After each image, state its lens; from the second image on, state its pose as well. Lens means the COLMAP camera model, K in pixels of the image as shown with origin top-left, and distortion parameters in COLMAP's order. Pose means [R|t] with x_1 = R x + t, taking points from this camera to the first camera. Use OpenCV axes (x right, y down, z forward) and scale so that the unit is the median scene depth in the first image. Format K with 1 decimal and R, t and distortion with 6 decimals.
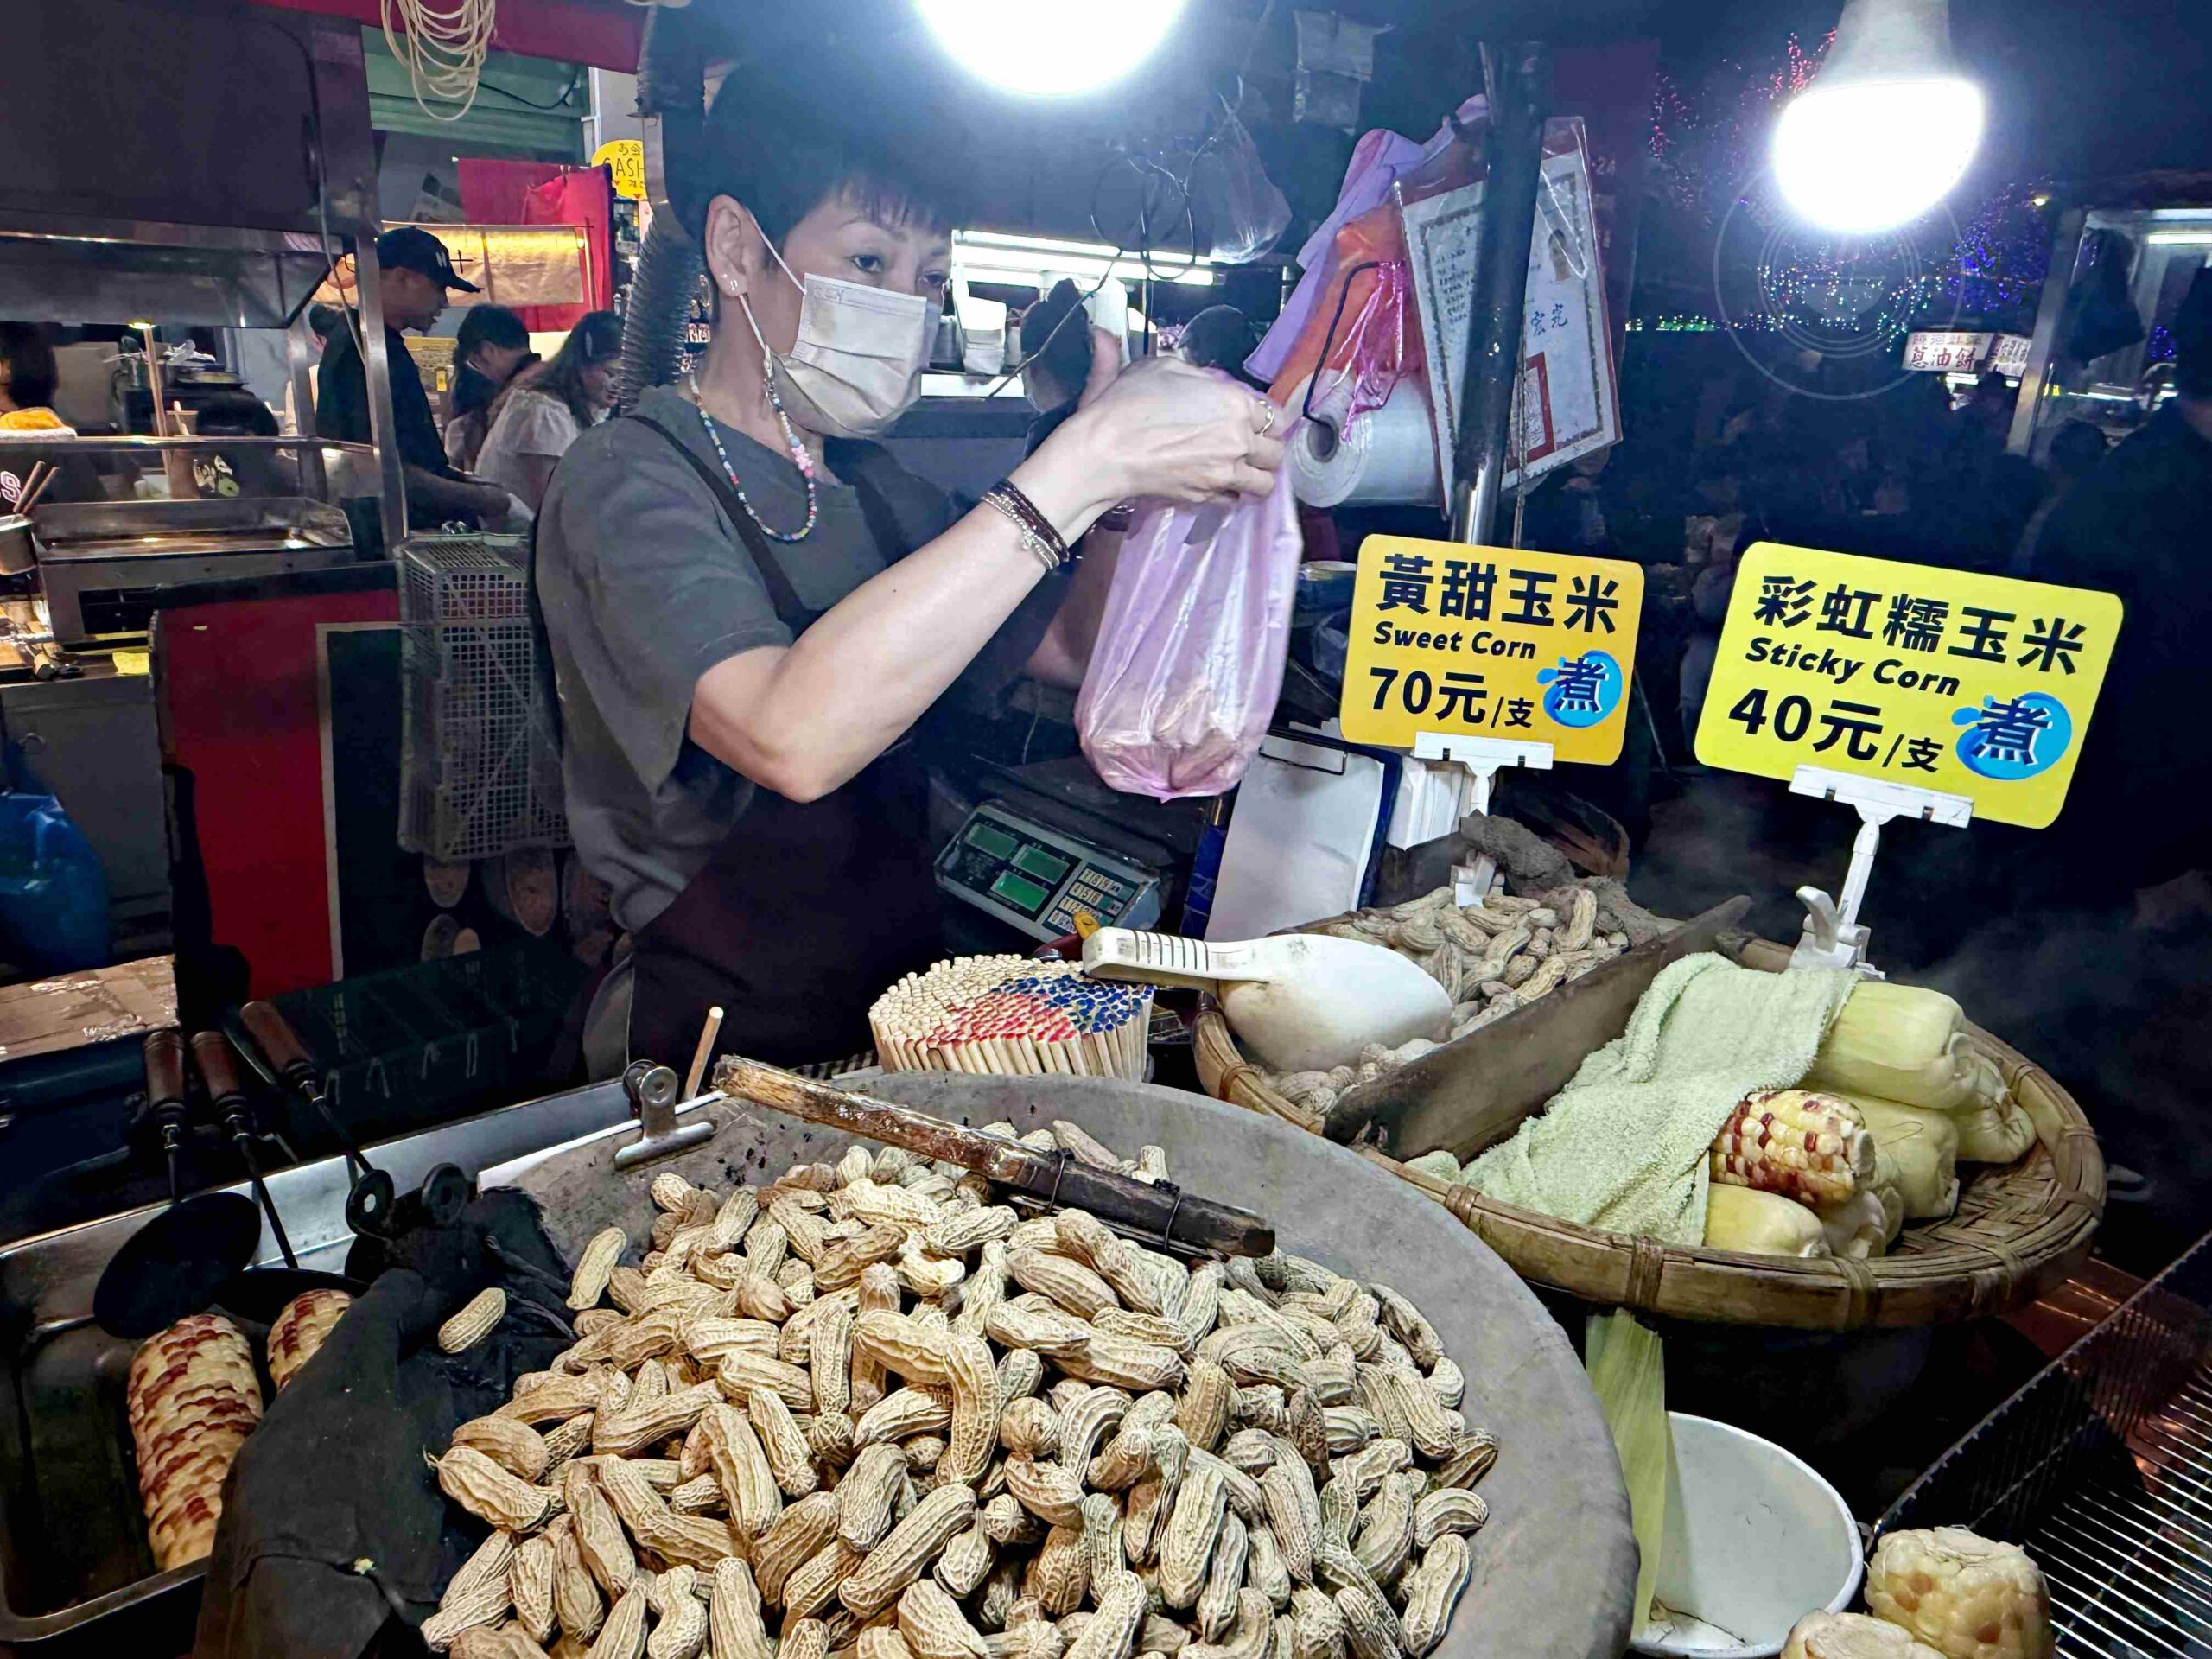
lens RADIAL K [[1419.4, 0, 1104.4], [0, 1419.4, 783.9], [0, 0, 1]] dist [0.000487, 0.002789]
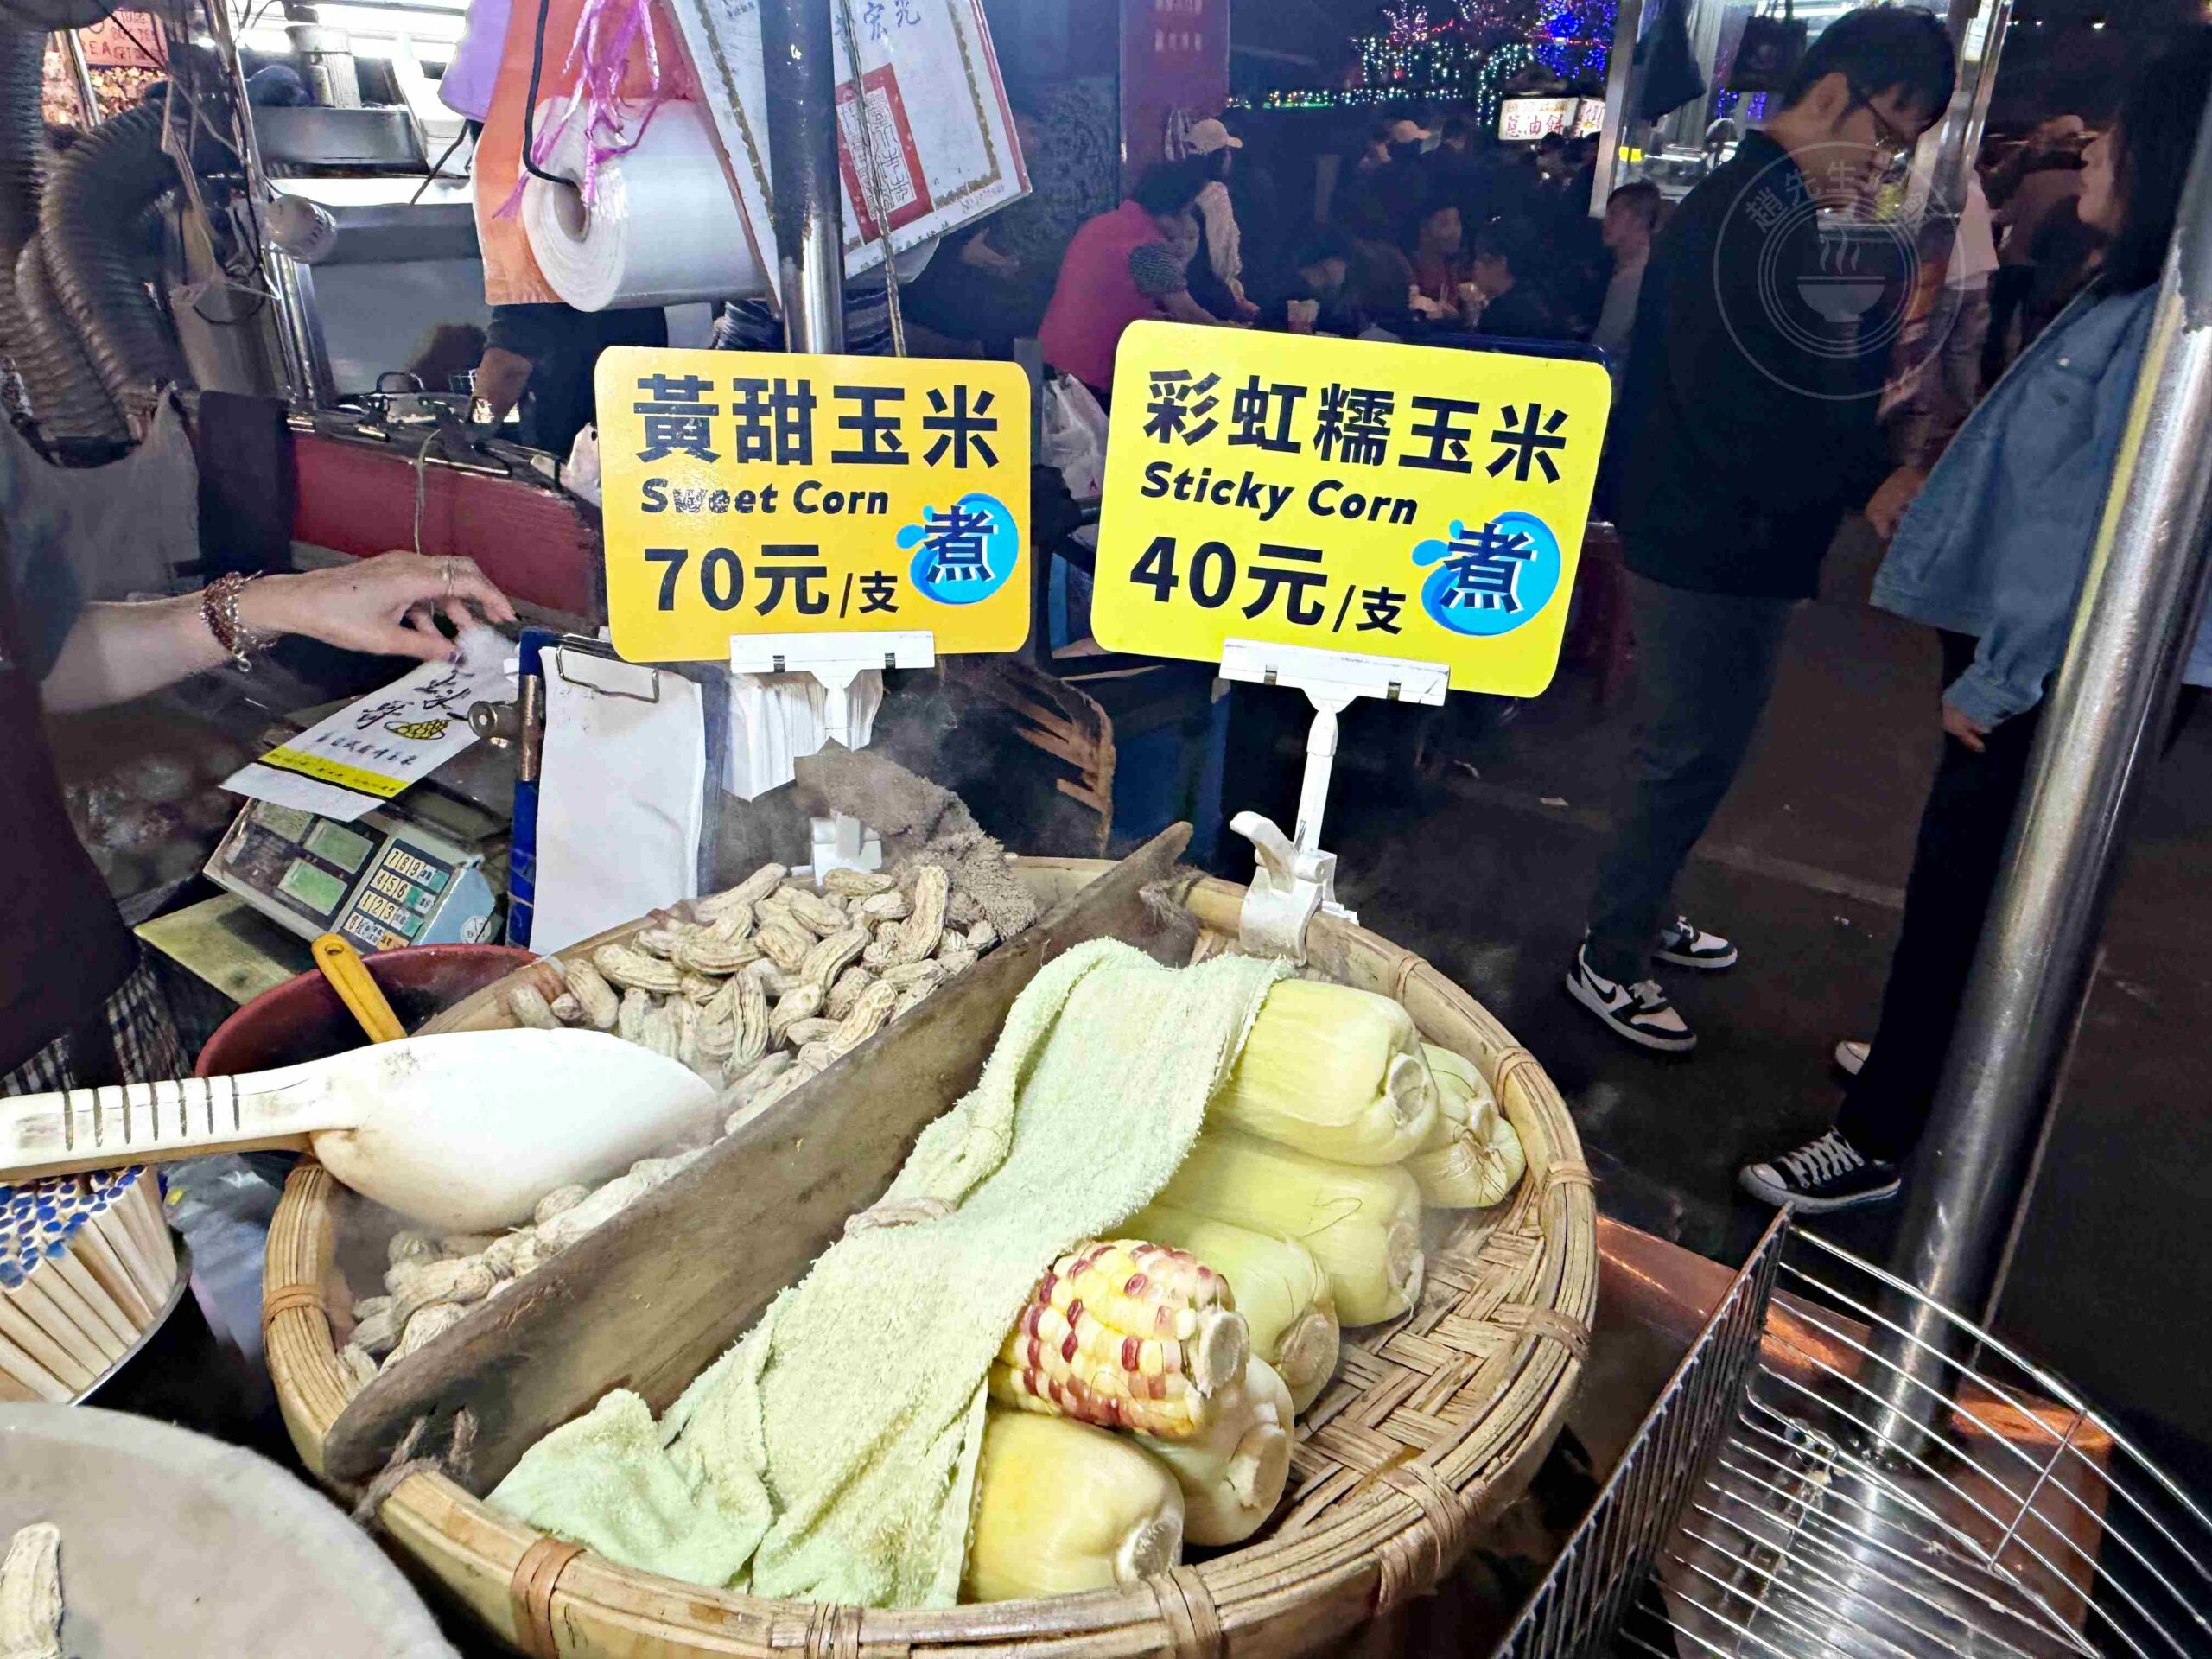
lens RADIAL K [[1419.4, 0, 1104.4], [0, 1419.4, 783.9], [0, 0, 1]] dist [0.000487, 0.002789]
pose [[0.970938, -0.130556, 0.200586, 0.278771], [0.104972, 0.985498, 0.133318, -0.043561], [-0.215083, -0.108388, 0.970562, 0.317252]]
